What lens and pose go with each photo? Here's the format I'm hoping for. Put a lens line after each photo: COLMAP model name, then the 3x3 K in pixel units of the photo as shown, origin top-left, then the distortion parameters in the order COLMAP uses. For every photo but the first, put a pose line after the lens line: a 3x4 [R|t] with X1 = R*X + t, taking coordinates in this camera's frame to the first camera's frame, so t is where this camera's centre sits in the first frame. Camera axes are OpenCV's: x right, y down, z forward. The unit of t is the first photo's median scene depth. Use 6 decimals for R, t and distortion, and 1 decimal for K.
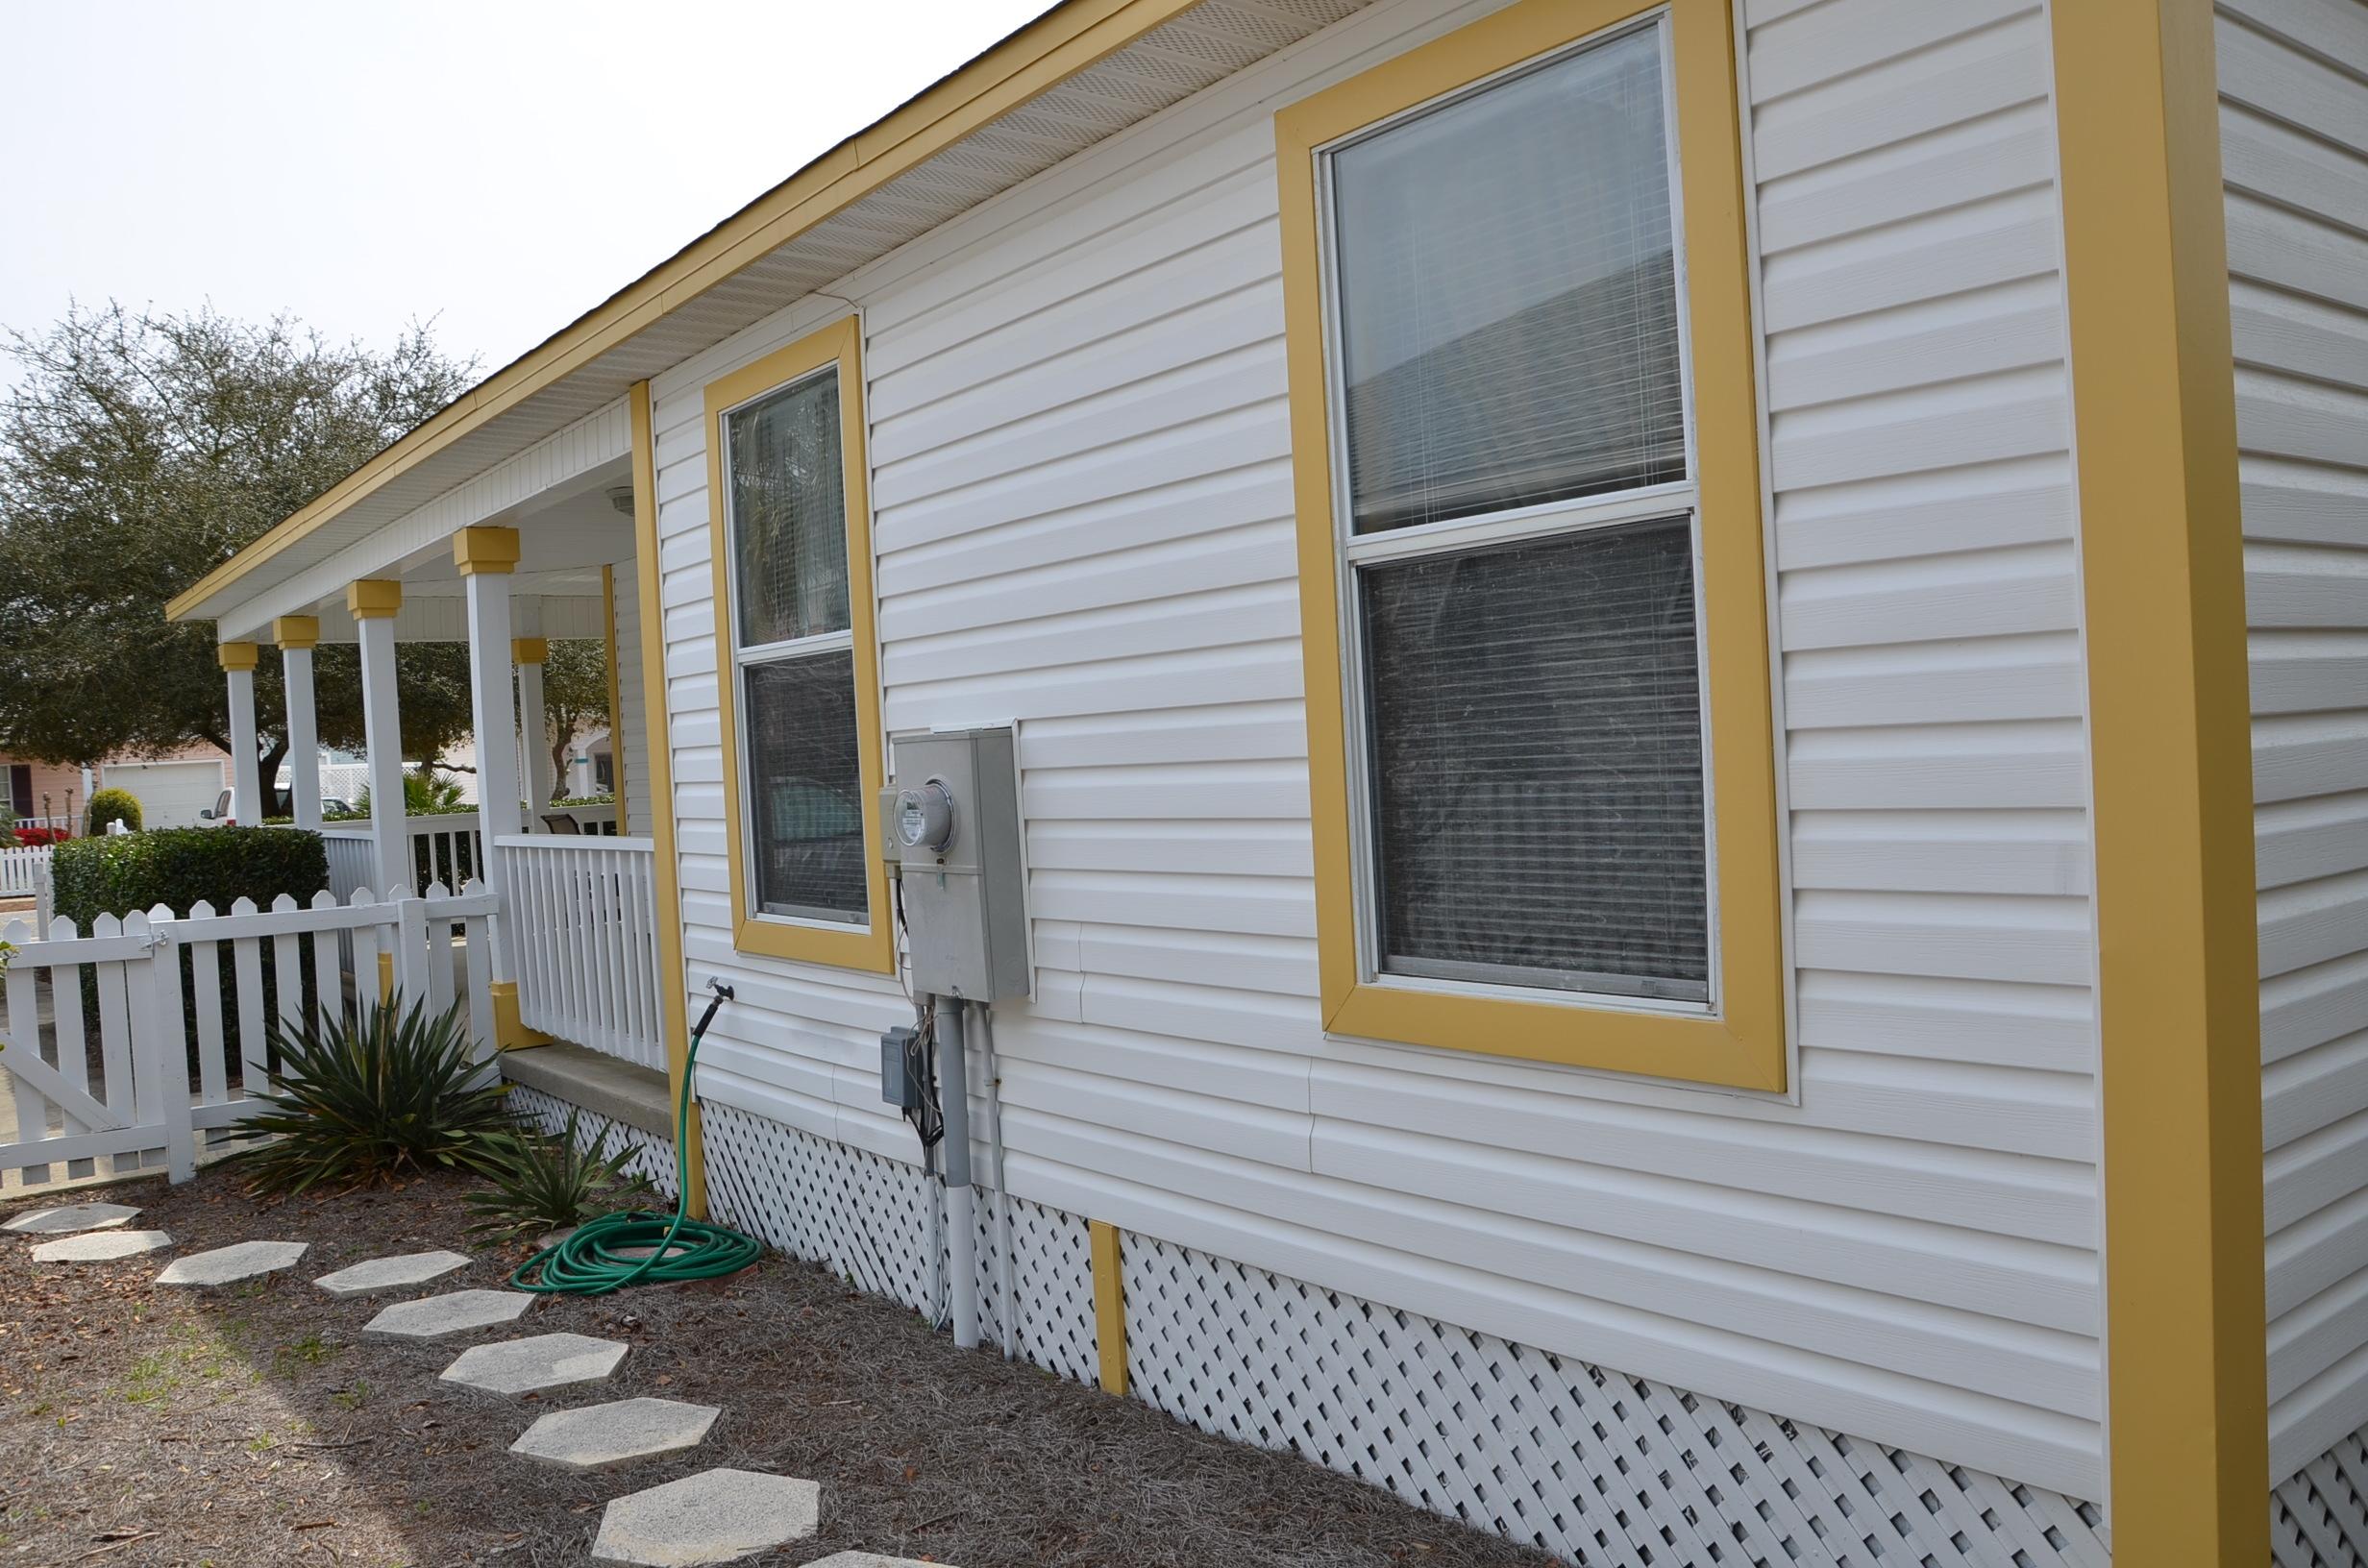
lens RADIAL K [[1857.6, 0, 1201.2], [0, 1857.6, 798.3], [0, 0, 1]] dist [-0.160170, 0.132610]
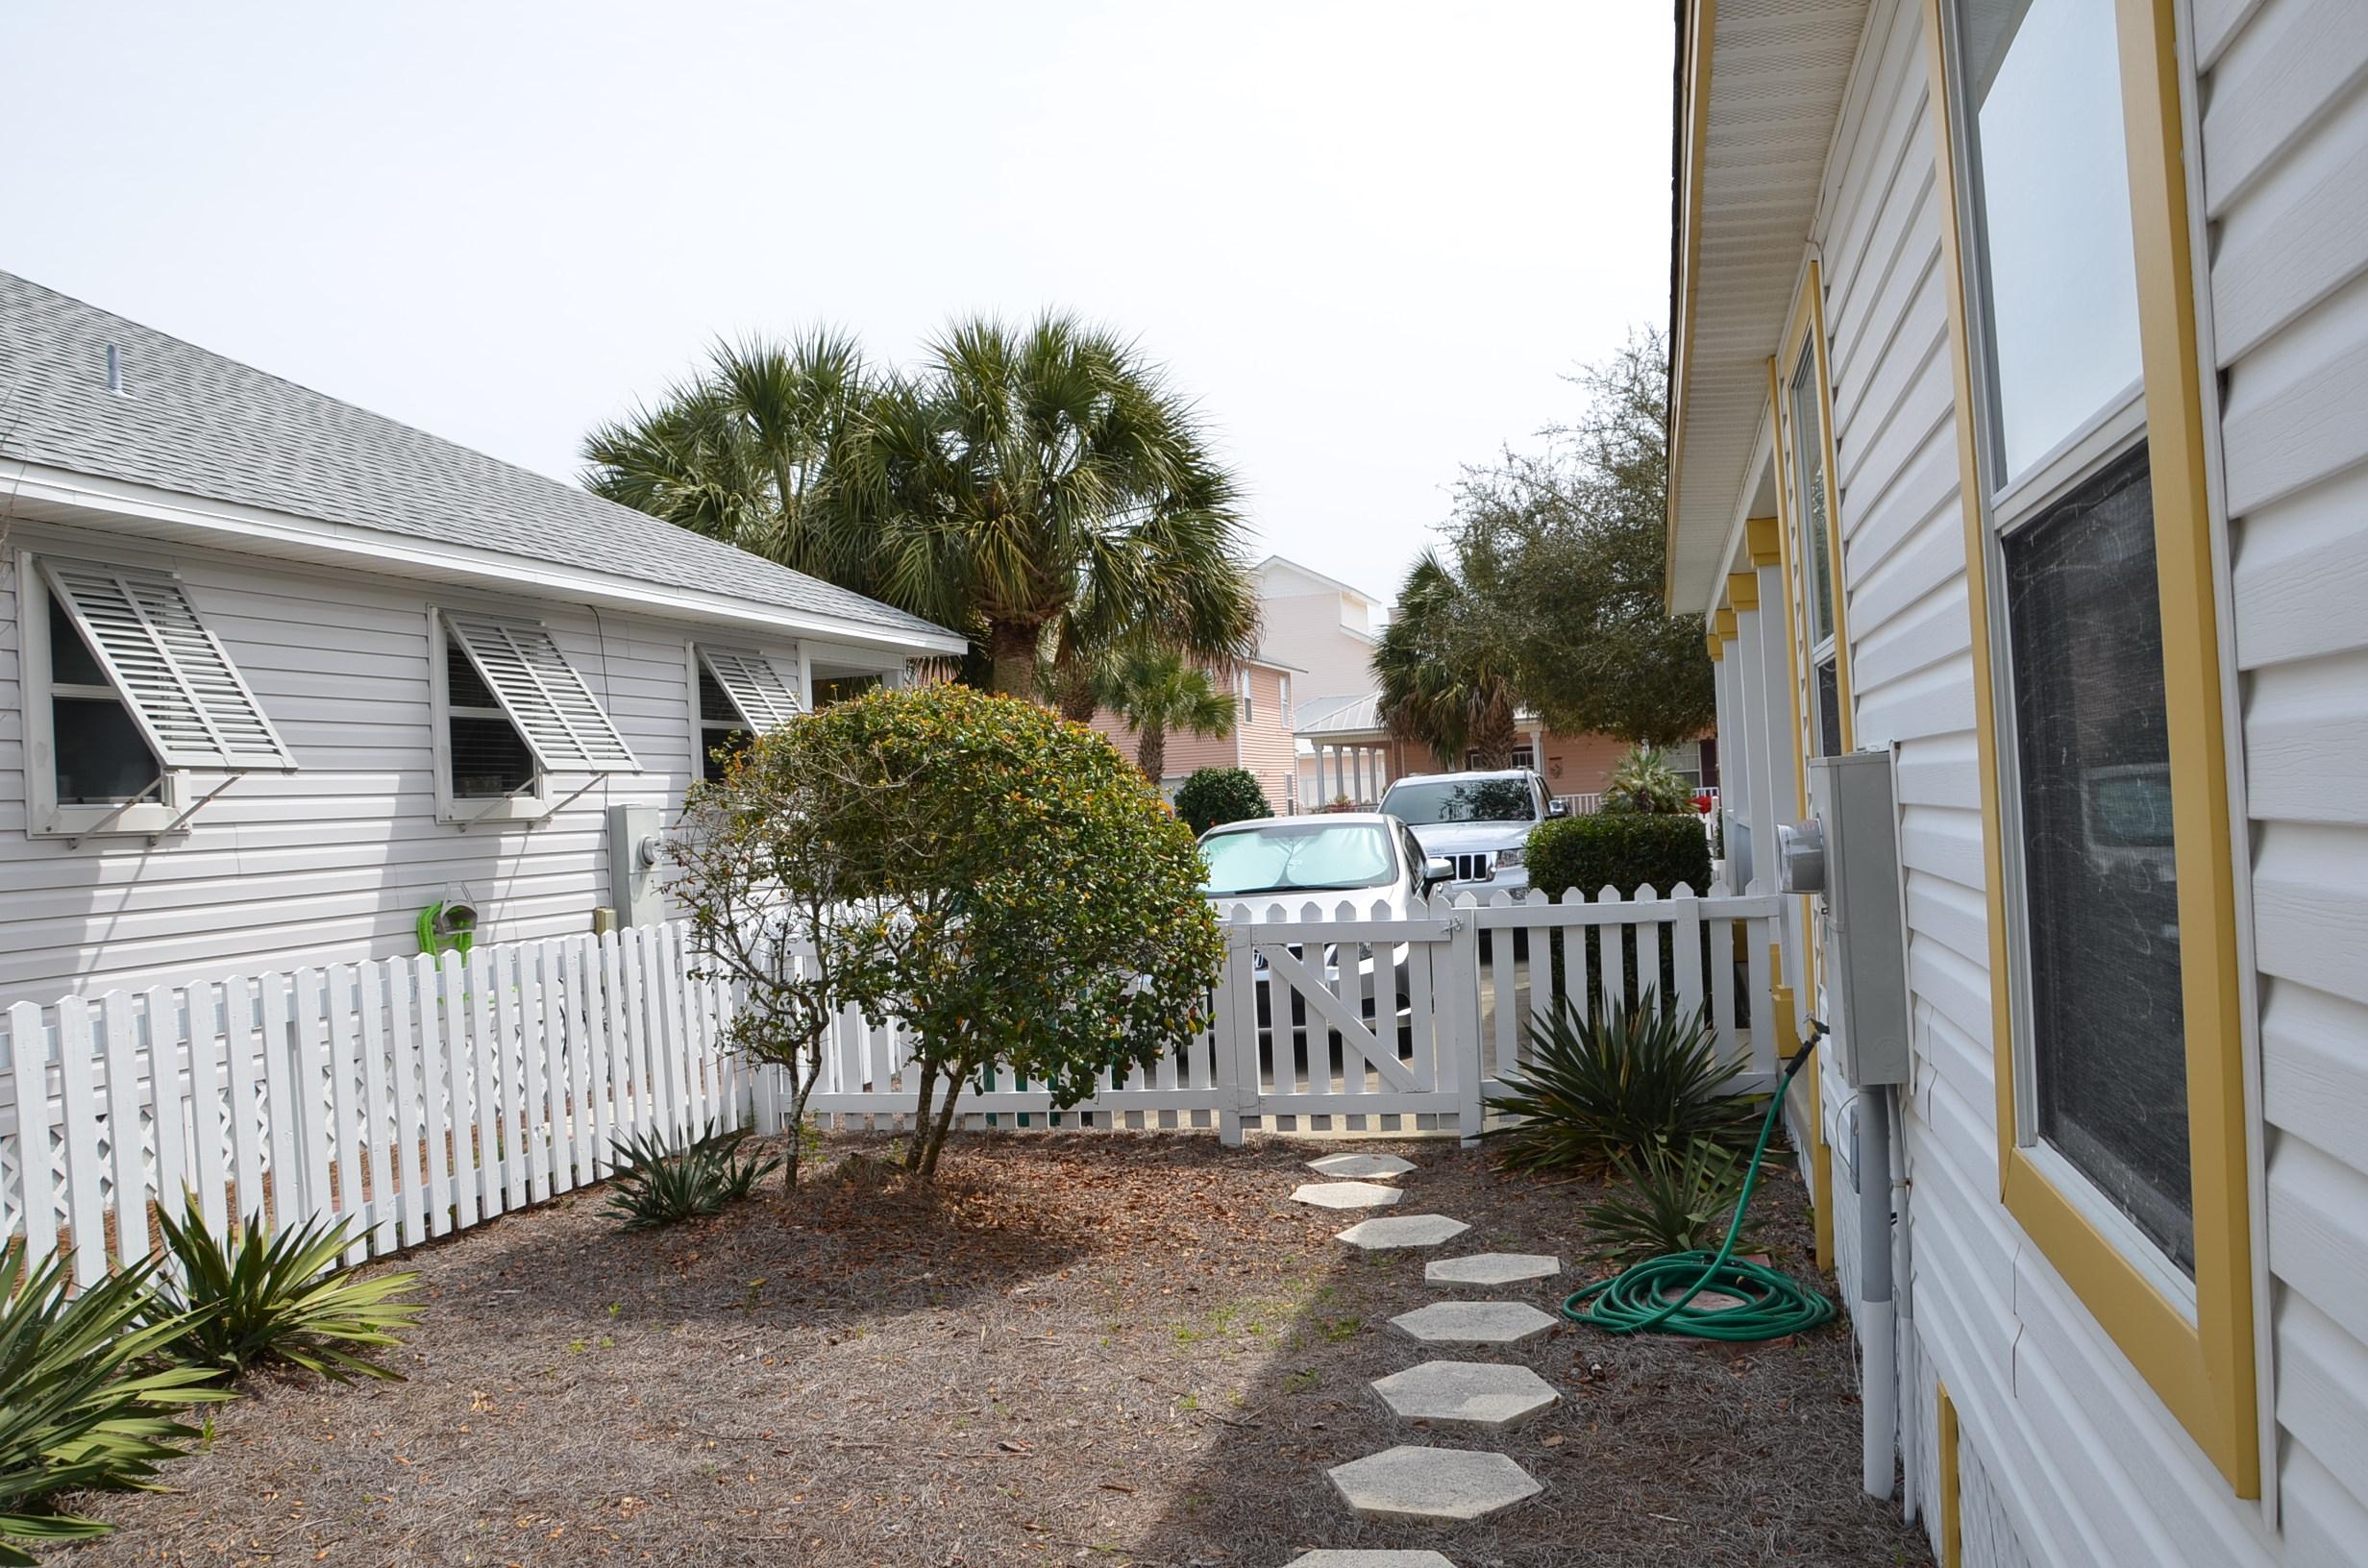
lens RADIAL K [[1857.6, 0, 1201.2], [0, 1857.6, 798.3], [0, 0, 1]] dist [-0.160170, 0.132610]
pose [[0.634545, 0.017124, -0.772696, 0.273515], [-0.005162, 0.999826, 0.017918, -0.024670], [0.772869, -0.007381, 0.634523, 0.233574]]
